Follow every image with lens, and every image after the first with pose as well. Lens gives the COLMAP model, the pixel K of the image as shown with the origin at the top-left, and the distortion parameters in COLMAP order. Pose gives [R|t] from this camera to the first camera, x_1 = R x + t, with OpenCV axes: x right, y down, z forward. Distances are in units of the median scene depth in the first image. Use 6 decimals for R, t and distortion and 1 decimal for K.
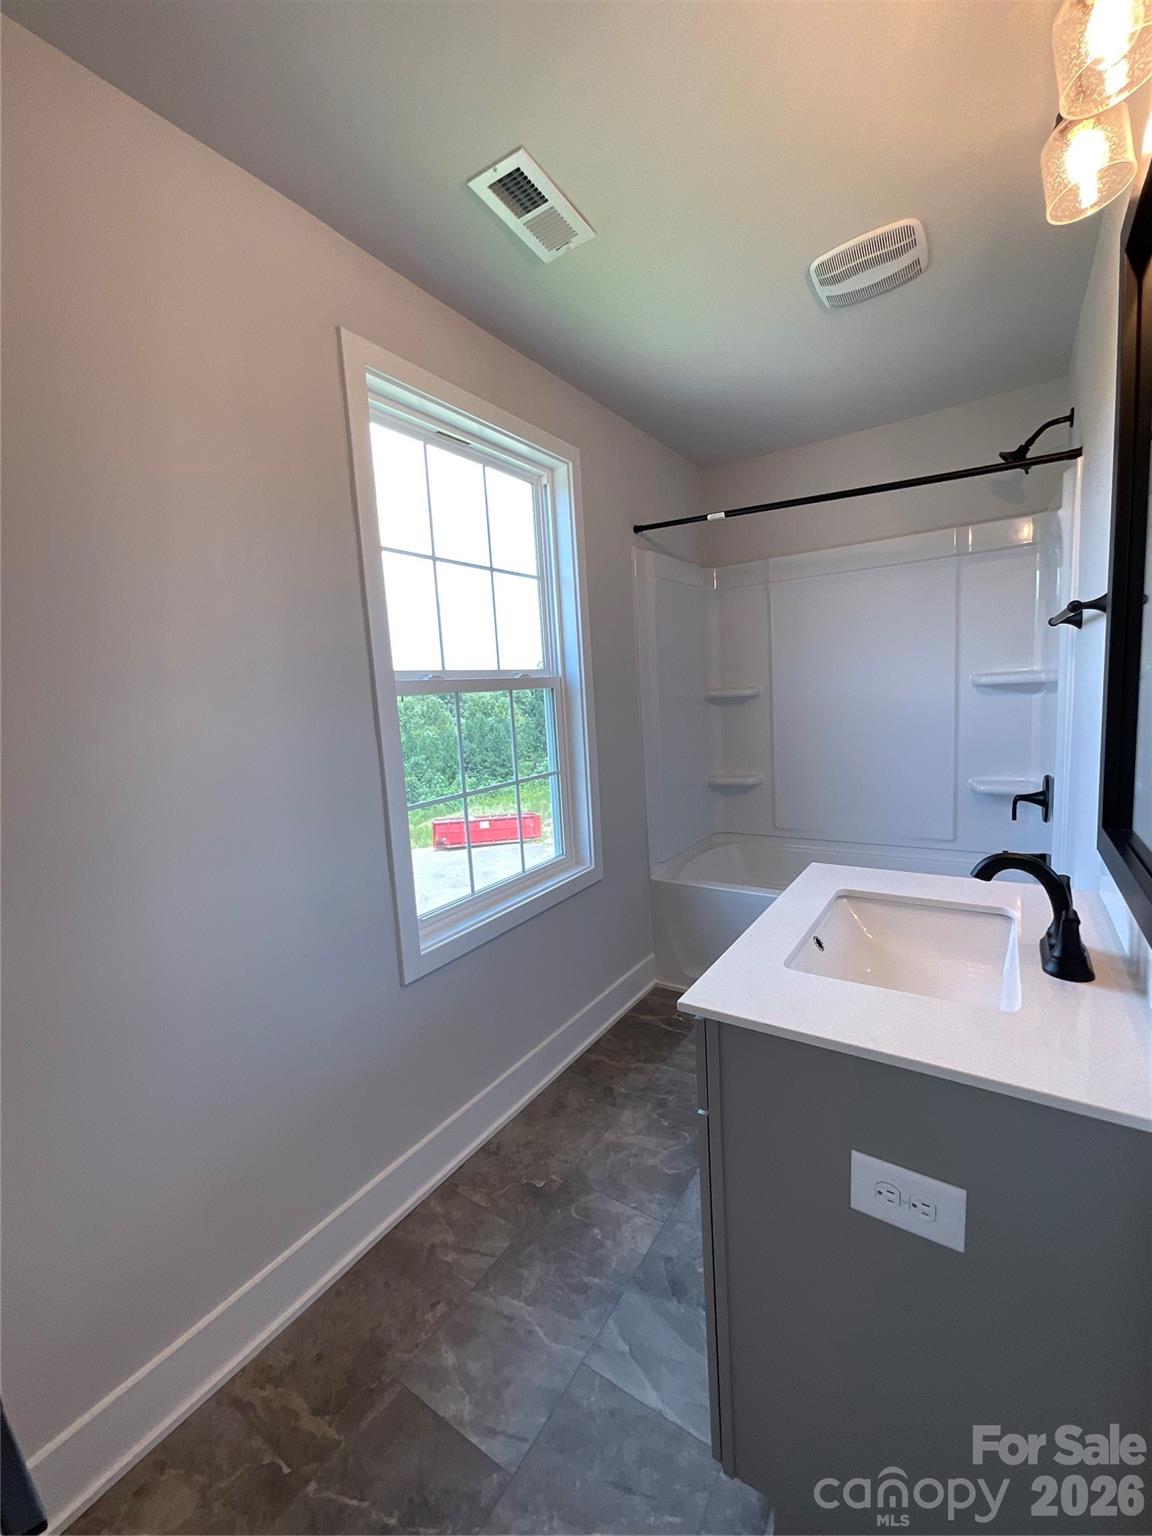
lens RADIAL K [[625.5, 0, 582.2], [0, 625.5, 765.4], [0, 0, 1]] dist [0.000072, 0.000429]
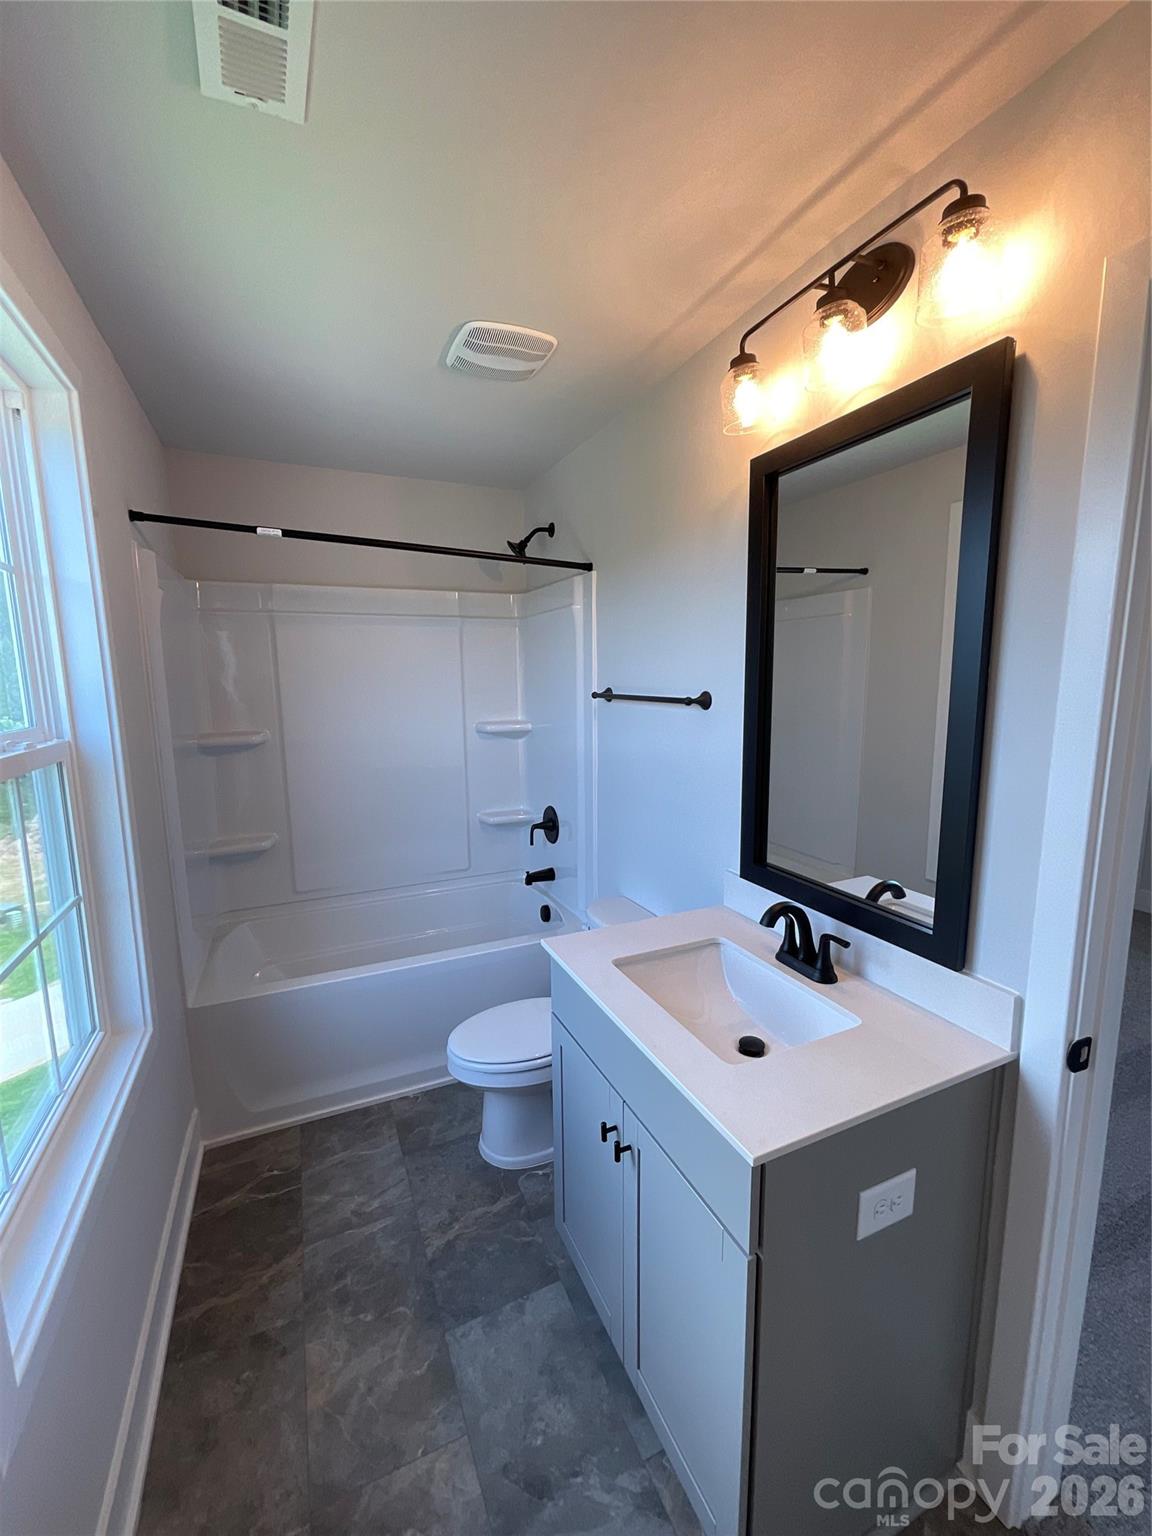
lens RADIAL K [[618.4, 0, 574.5], [0, 618.4, 765.2], [0, 0, 1]] dist [-0.001326, -0.000414]
pose [[0.531018, -0.068509, 0.844587, -0.292296], [0.079260, 0.996372, 0.030988, -0.104583], [-0.843646, 0.050487, 0.534522, 0.291299]]
